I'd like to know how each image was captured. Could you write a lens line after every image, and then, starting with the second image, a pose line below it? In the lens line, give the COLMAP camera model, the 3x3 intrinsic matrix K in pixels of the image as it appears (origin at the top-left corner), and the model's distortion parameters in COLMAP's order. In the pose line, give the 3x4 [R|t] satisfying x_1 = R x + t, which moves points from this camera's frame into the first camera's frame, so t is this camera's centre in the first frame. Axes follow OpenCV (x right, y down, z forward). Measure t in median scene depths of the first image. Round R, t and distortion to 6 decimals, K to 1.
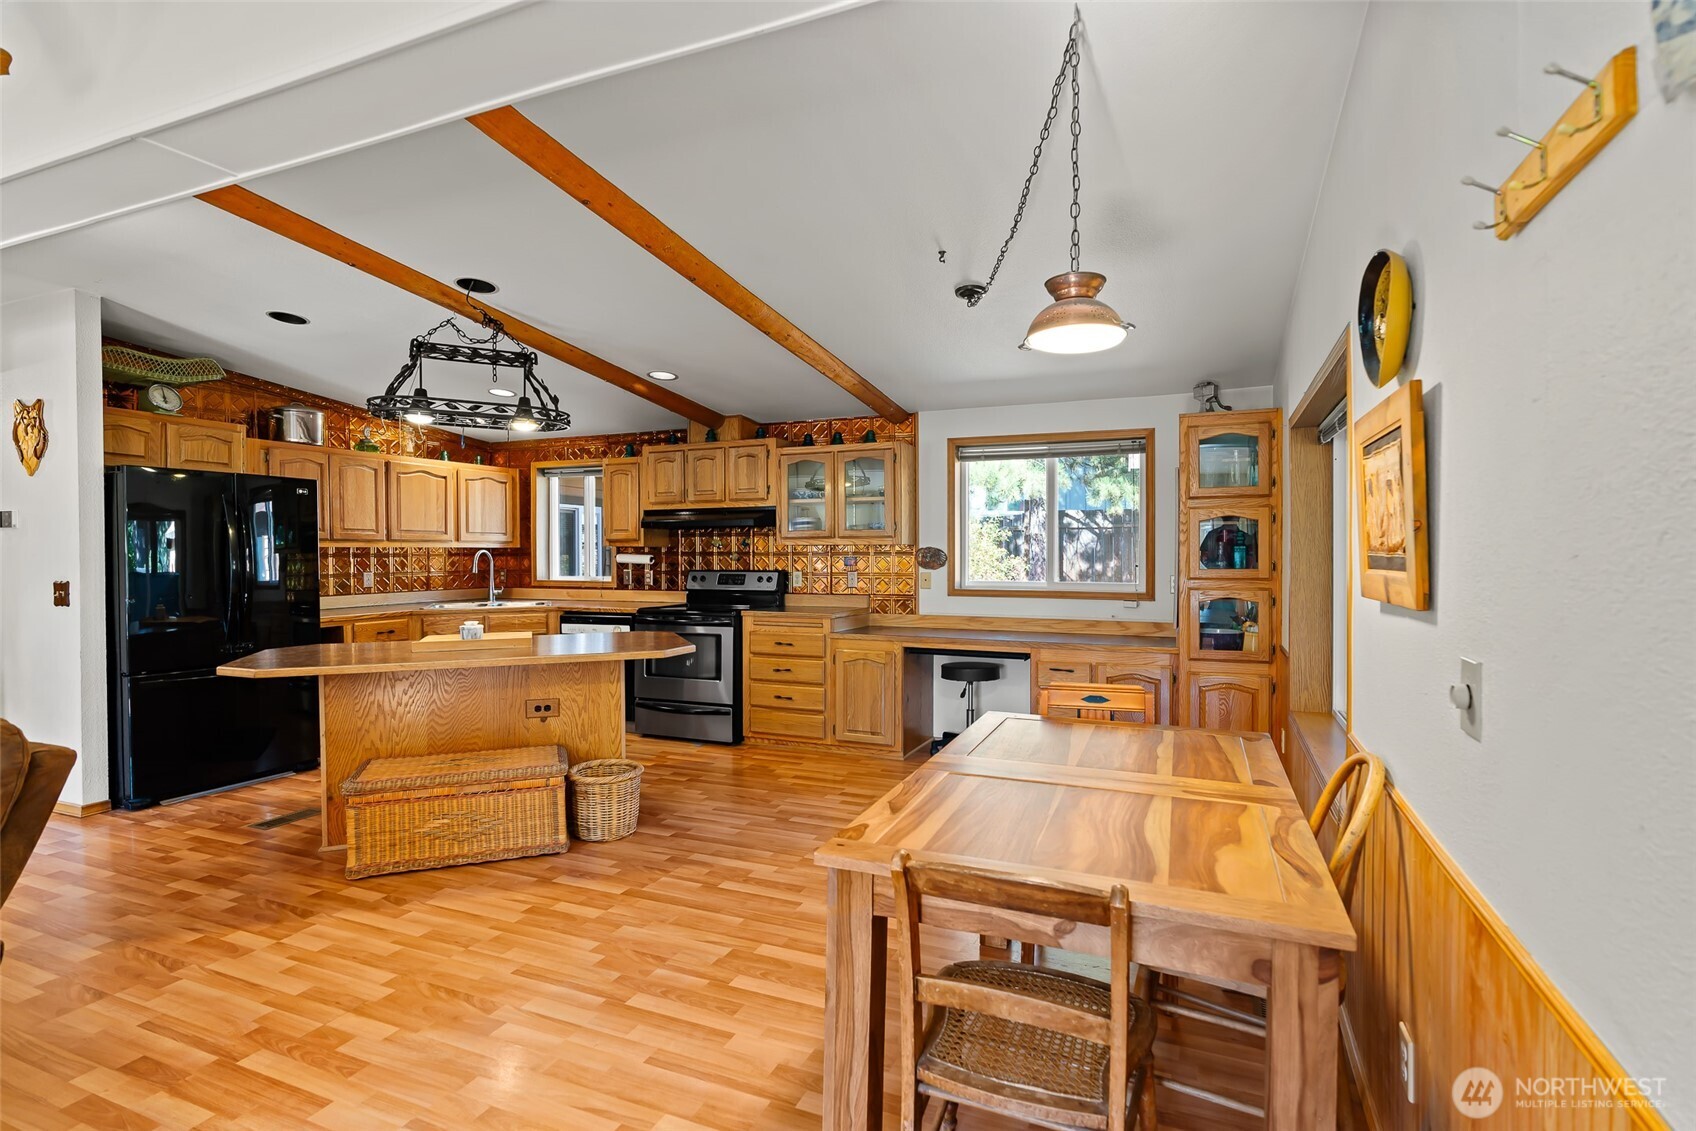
lens RADIAL K [[772.7, 0, 940.3], [0, 772.7, 560.9], [0, 0, 1]] dist [-0.007717, -0.000256]
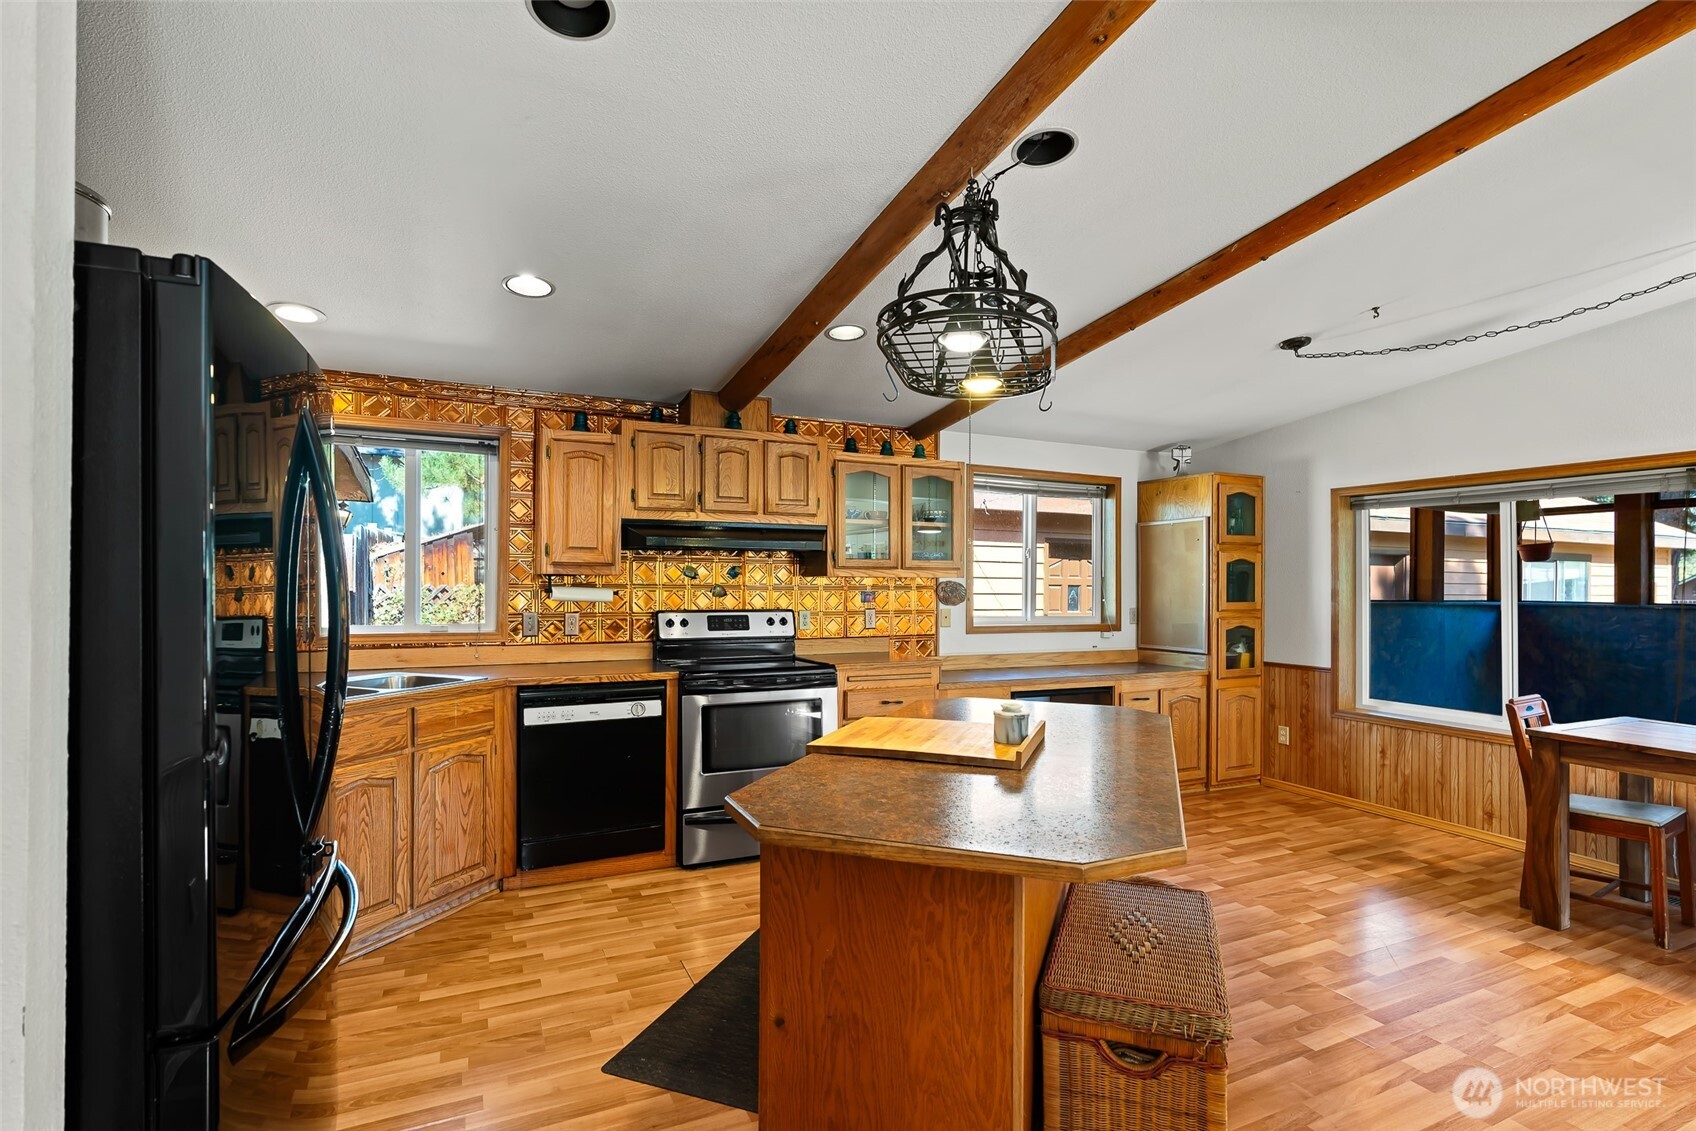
lens RADIAL K [[770.1, 0, 840.2], [0, 770.1, 581.2], [0, 0, 1]] dist [0.000763, -0.000061]
pose [[0.722075, 0.009079, 0.691755, -0.736349], [0.001945, 0.999883, -0.015154, -0.003903], [-0.691812, 0.012288, 0.721973, 0.439017]]
